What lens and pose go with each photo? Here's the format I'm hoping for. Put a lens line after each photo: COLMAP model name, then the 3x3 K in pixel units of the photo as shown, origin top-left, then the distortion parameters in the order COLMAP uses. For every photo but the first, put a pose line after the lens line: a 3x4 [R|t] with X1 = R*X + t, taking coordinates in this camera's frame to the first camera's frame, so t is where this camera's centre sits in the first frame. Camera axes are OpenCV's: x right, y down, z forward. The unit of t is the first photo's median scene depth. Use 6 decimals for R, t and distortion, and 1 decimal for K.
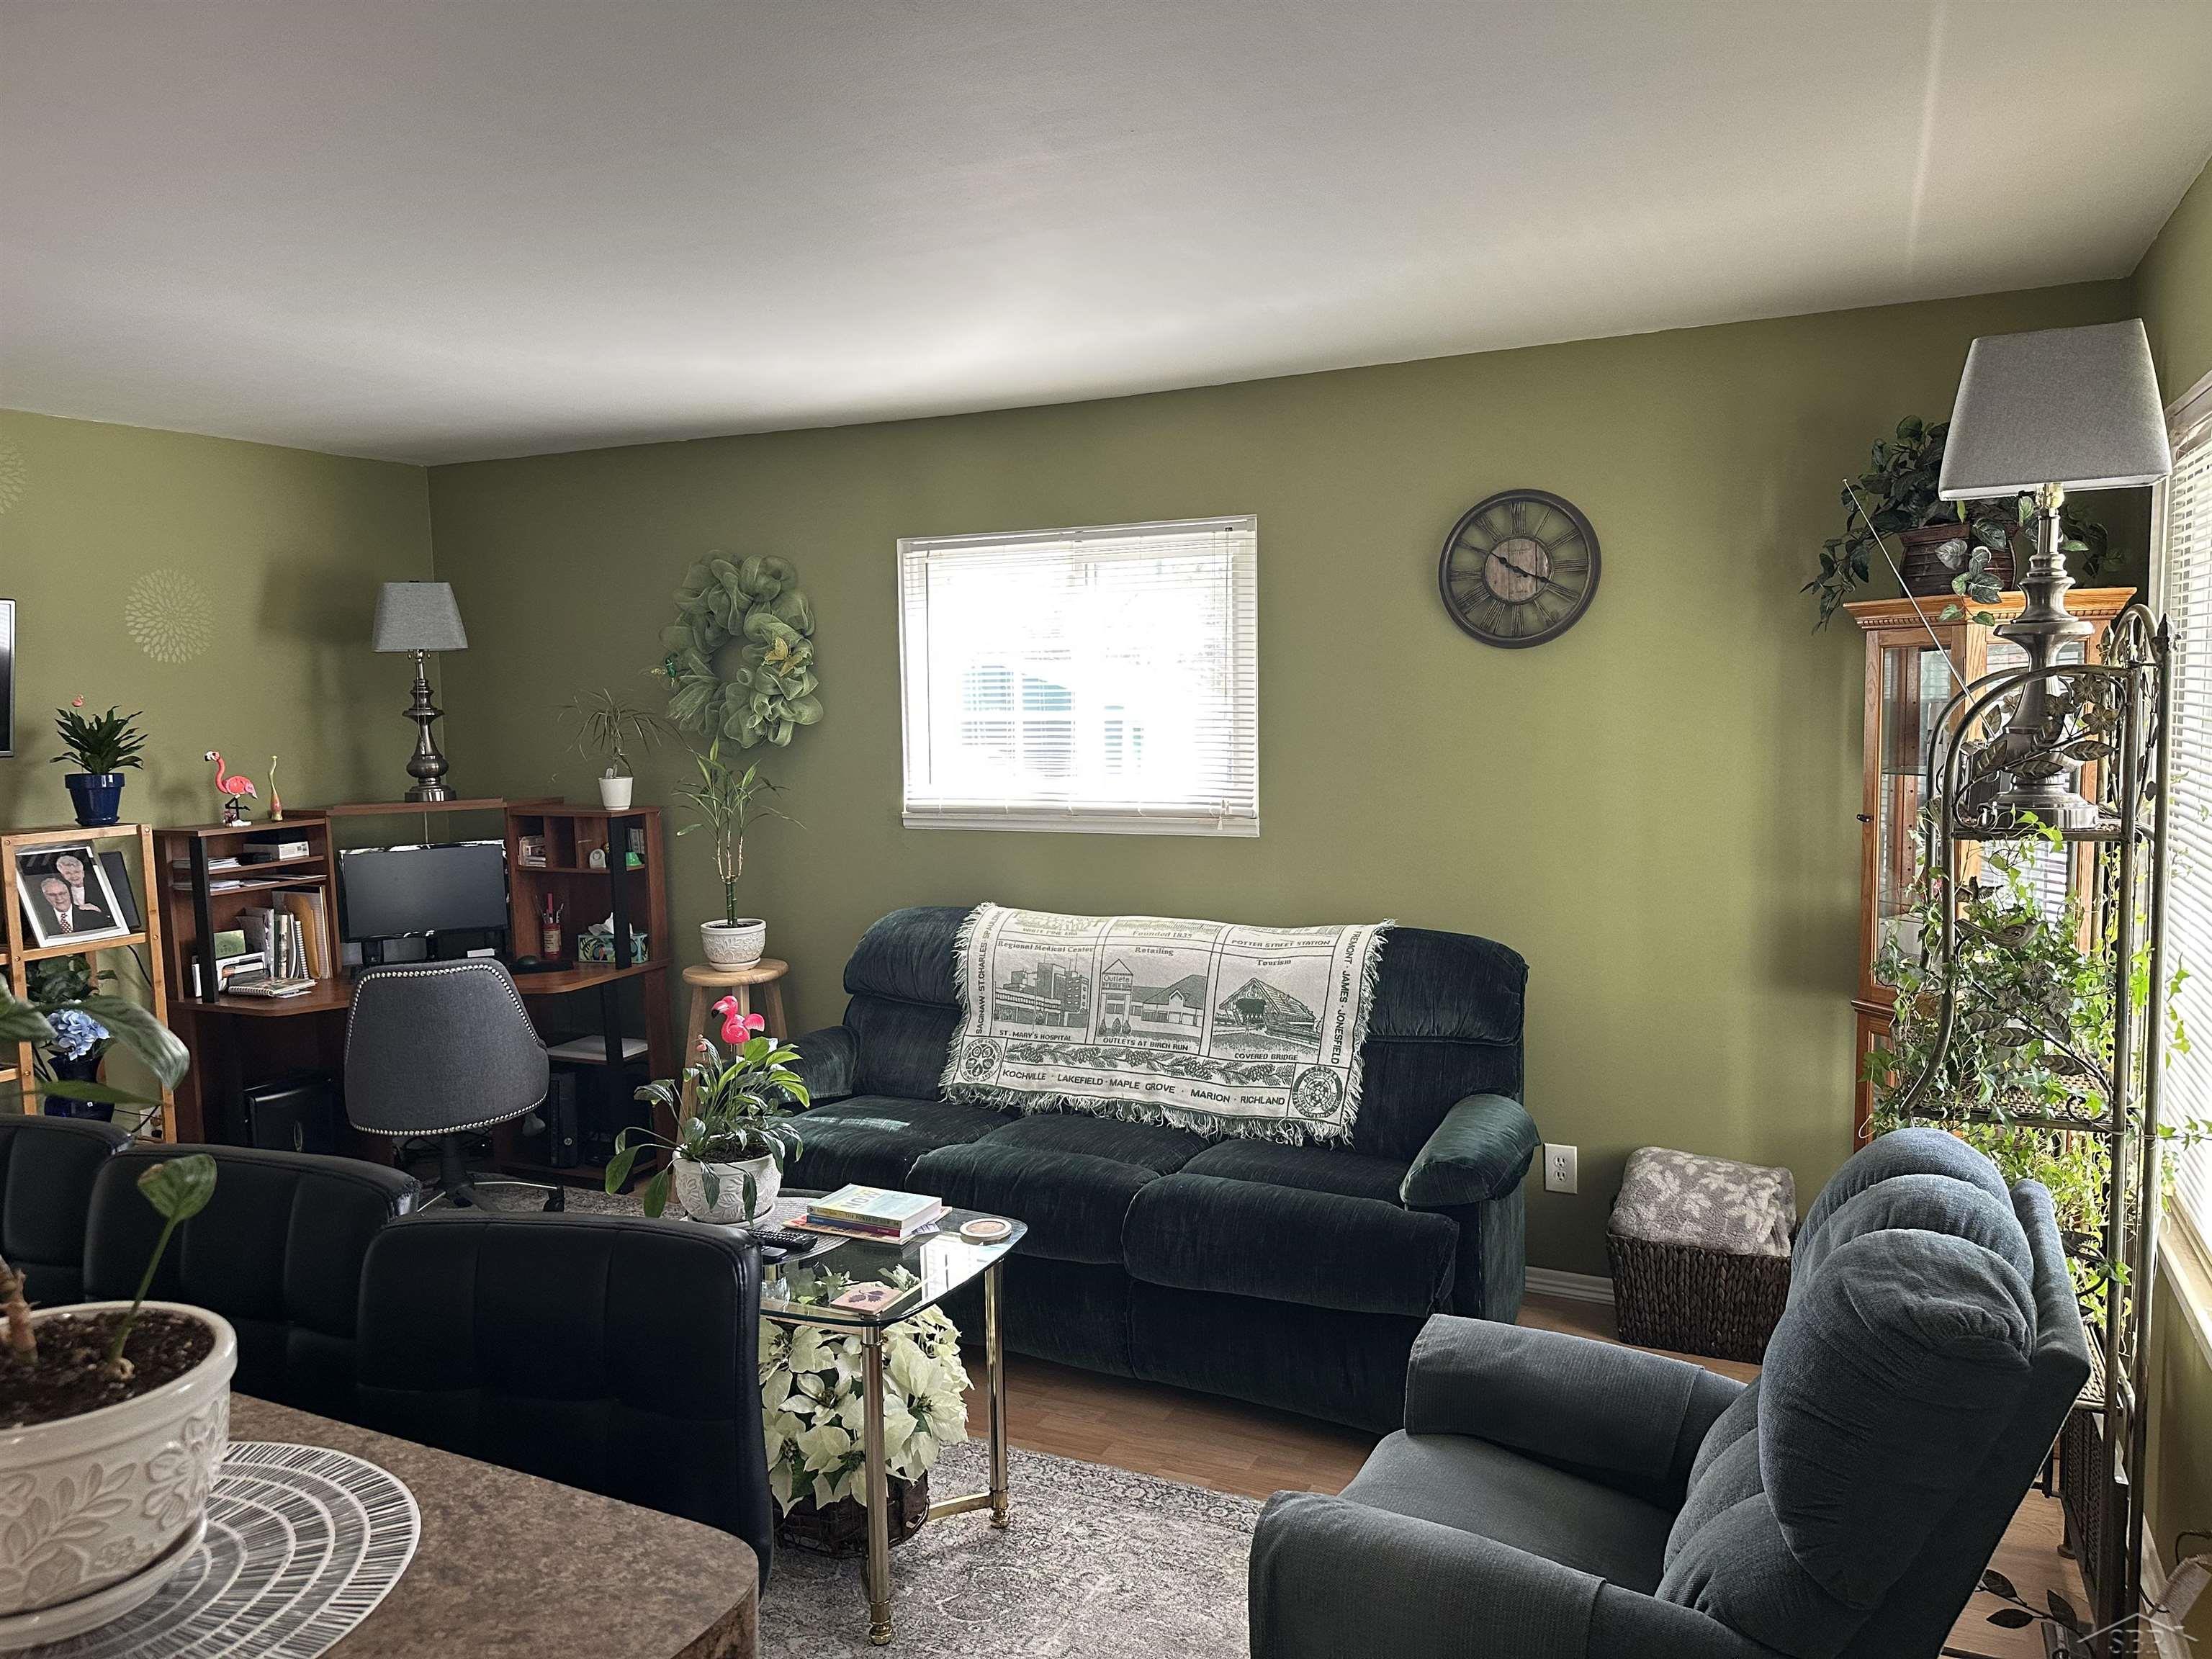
lens RADIAL K [[1541.7, 0, 1092.6], [0, 1541.7, 834.8], [0, 0, 1]] dist [0.111162, -0.156693]
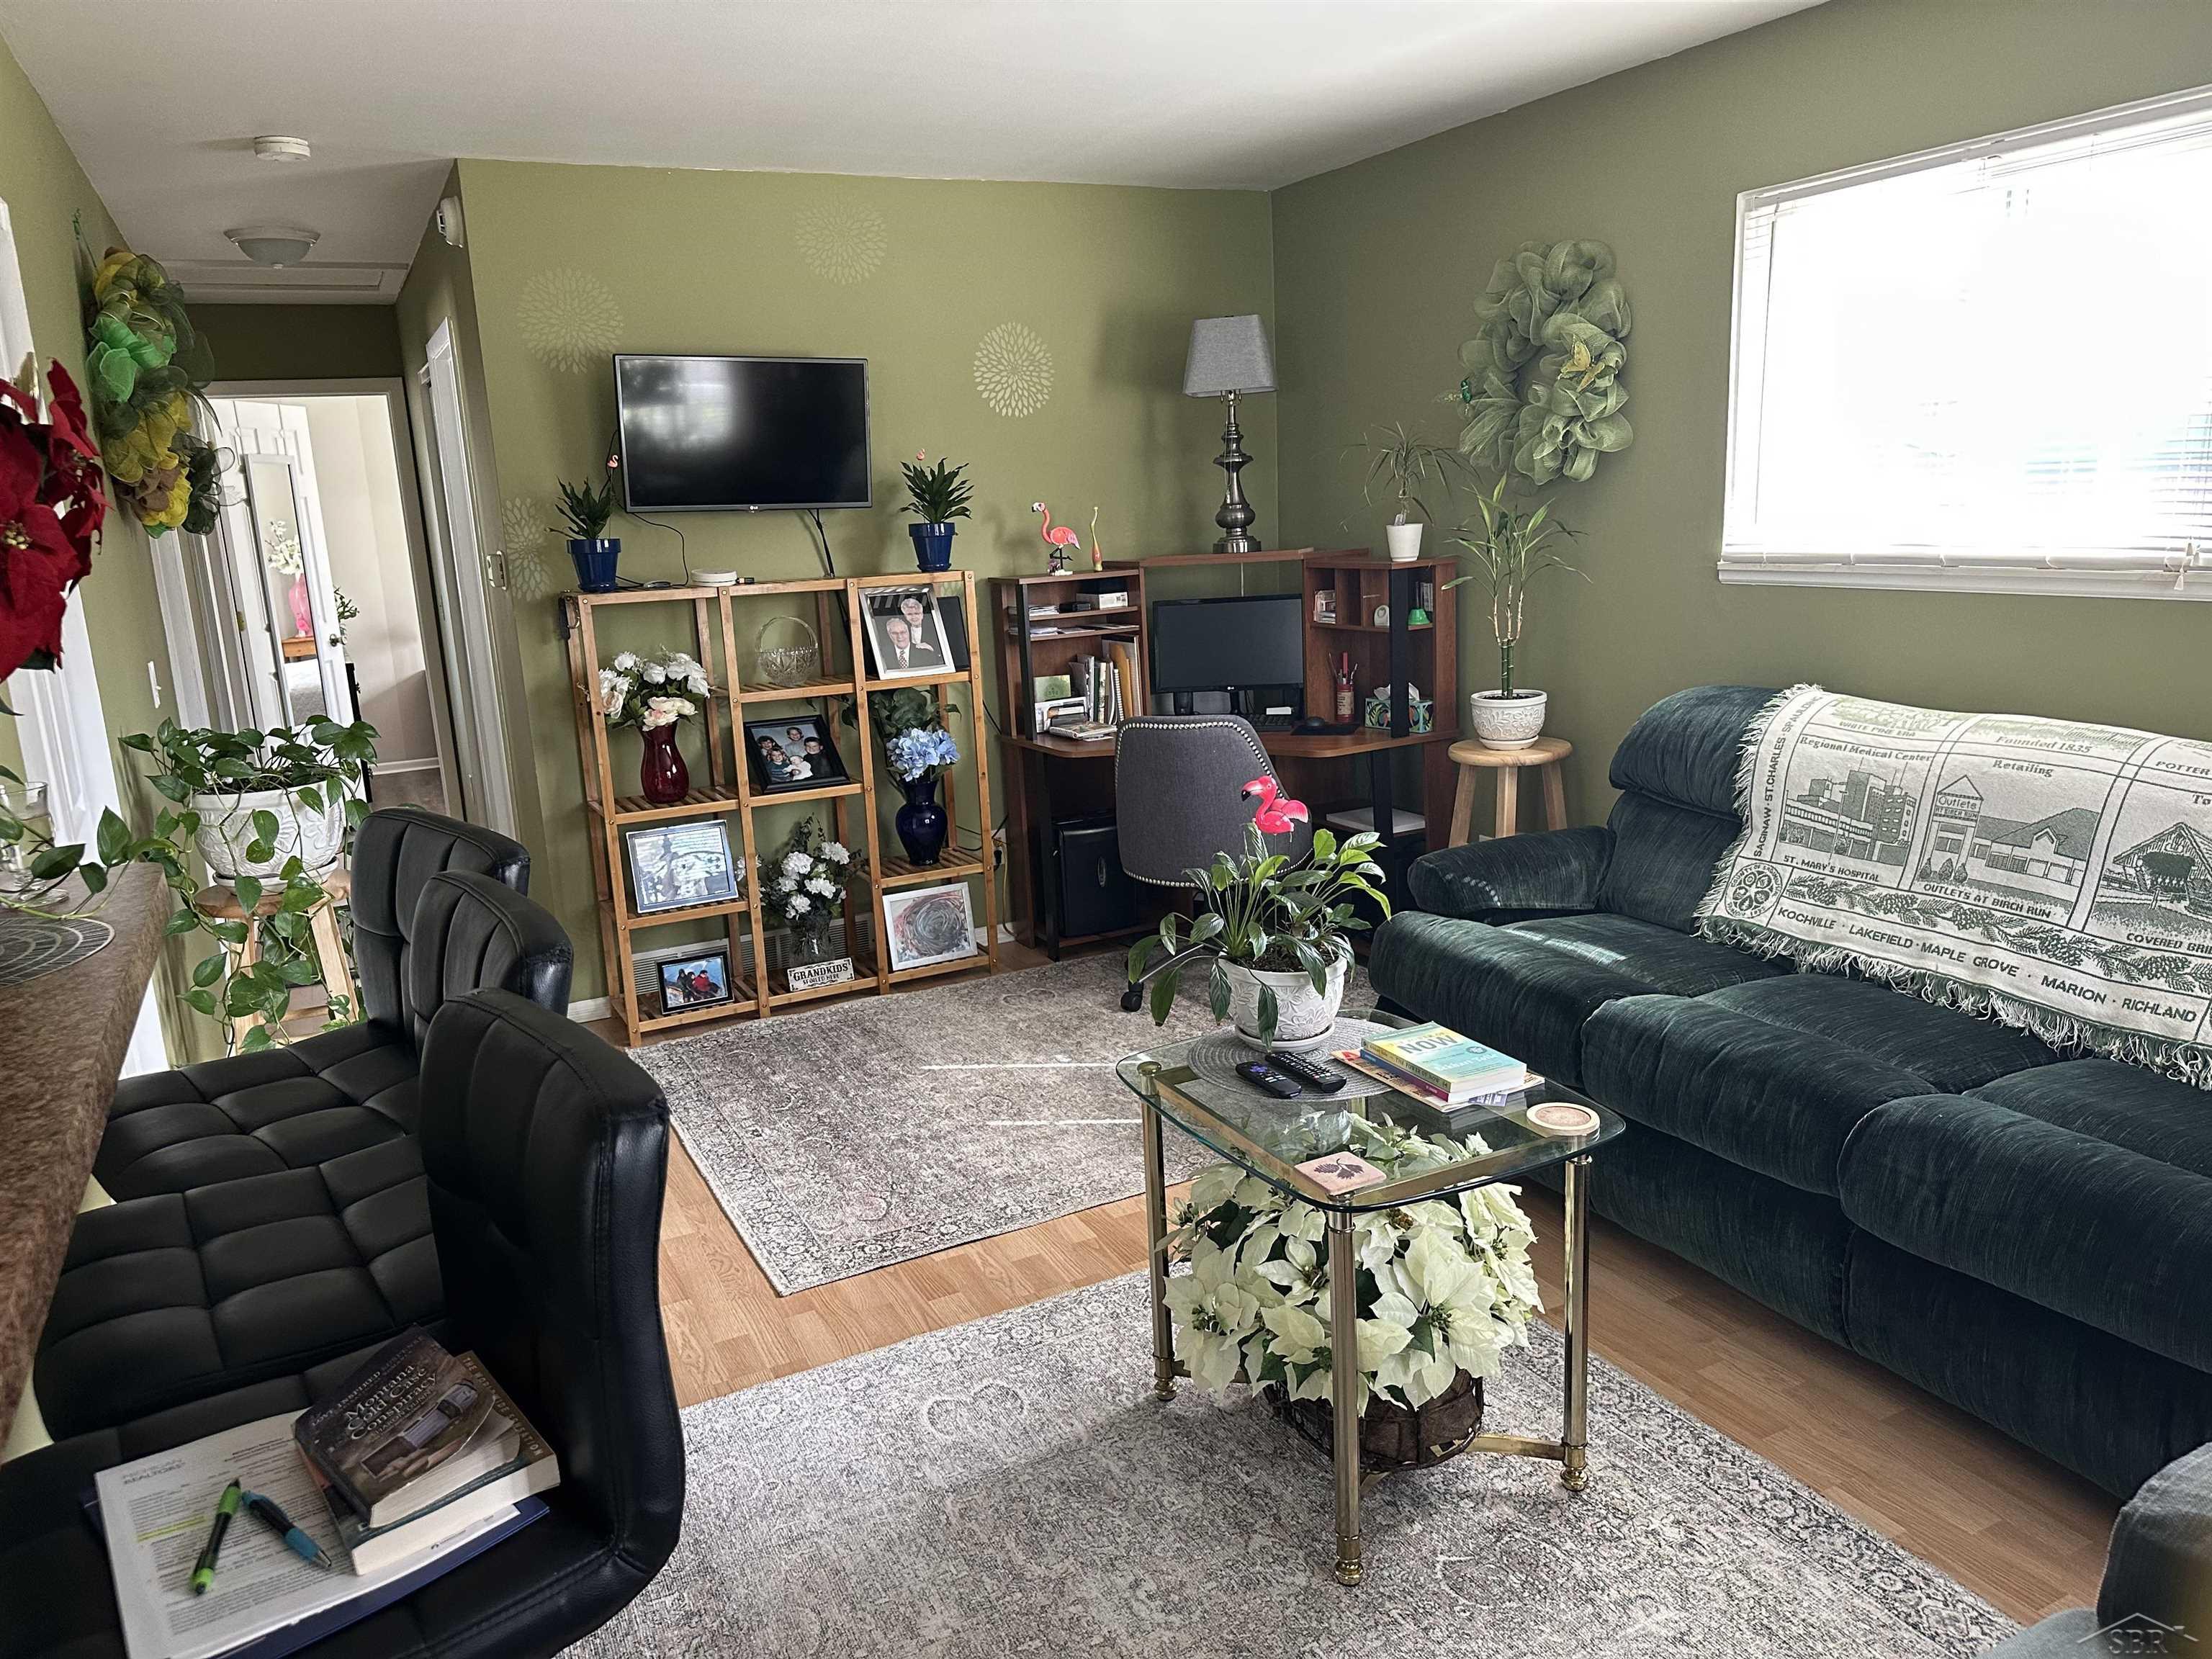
lens RADIAL K [[1541.7, 0, 1092.6], [0, 1541.7, 834.8], [0, 0, 1]] dist [0.111162, -0.156693]
pose [[0.795537, 0.110685, -0.595709, 0.124785], [-0.021824, 0.987769, 0.154387, 0.006649], [0.605511, -0.109820, 0.788223, 0.198523]]
